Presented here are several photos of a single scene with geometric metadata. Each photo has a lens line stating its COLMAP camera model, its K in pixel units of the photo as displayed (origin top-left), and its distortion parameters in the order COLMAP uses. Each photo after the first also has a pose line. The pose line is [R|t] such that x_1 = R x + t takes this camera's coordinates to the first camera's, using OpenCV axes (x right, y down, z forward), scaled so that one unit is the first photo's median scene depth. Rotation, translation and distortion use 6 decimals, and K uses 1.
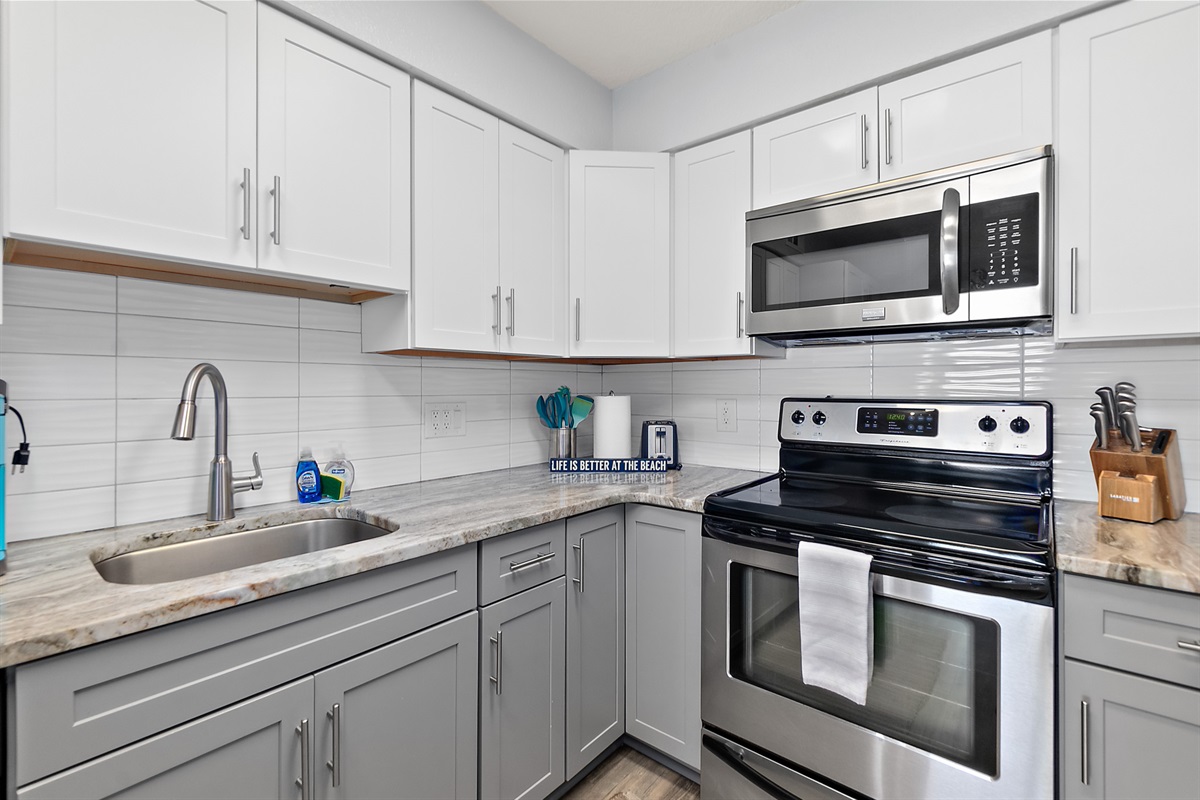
lens RADIAL K [[528.1, 0, 588.9], [0, 528.1, 388.3], [0, 0, 1]] dist [0.000160, 0.000015]
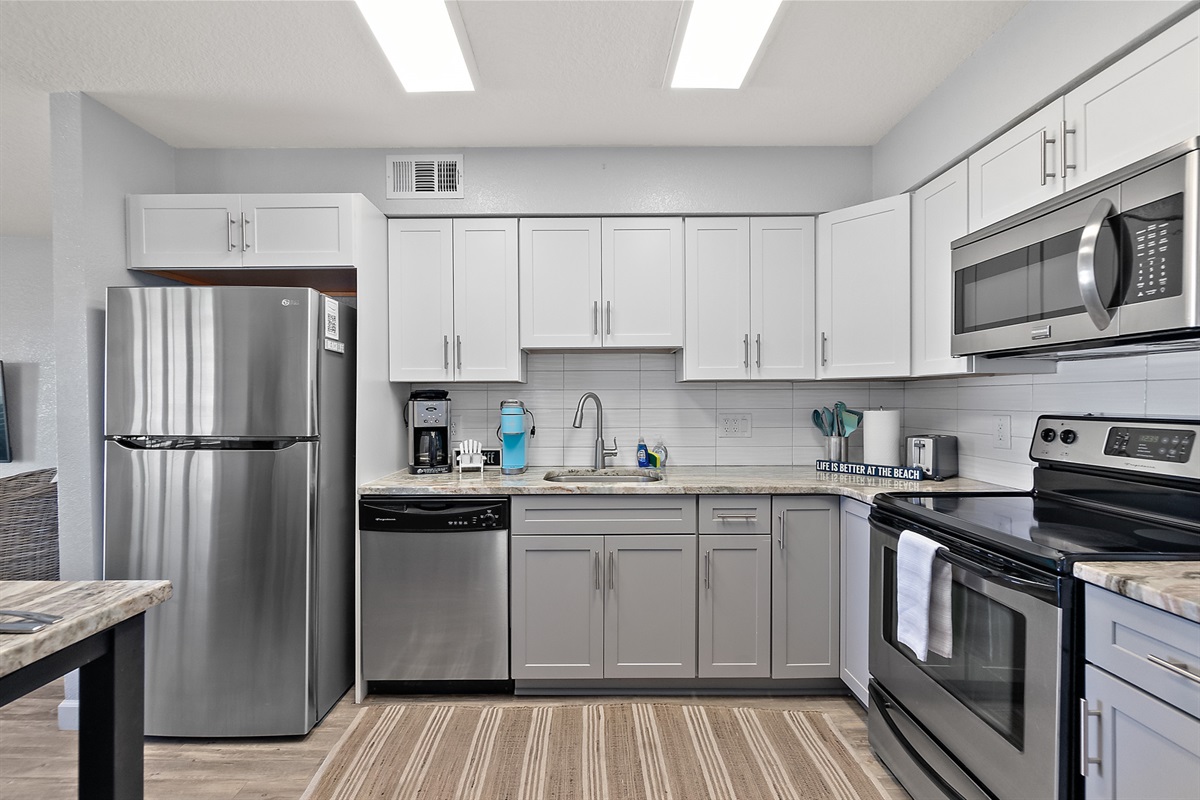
lens RADIAL K [[526.6, 0, 588.4], [0, 526.6, 408.1], [0, 0, 1]] dist [-0.003854, -0.000213]
pose [[0.648735, 0.009757, -0.760952, 0.707232], [0.001936, 0.999893, 0.014472, -0.011769], [0.761012, -0.010861, 0.648647, -0.297006]]
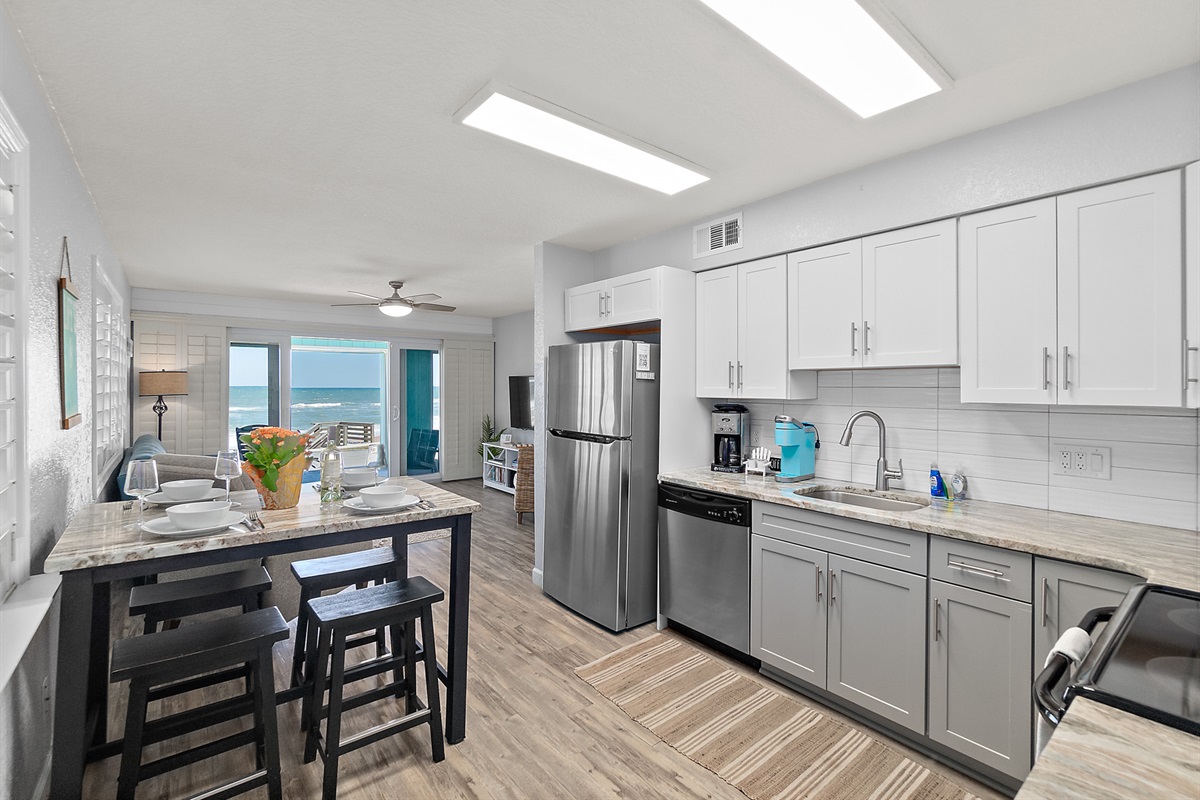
lens RADIAL K [[528.1, 0, 588.9], [0, 528.1, 388.3], [0, 0, 1]] dist [0.000160, 0.000015]
pose [[-0.193393, 0.001940, -0.981119, 1.242484], [-0.004080, 0.999988, 0.002781, -0.111582], [0.981113, 0.004540, -0.193383, 0.274363]]
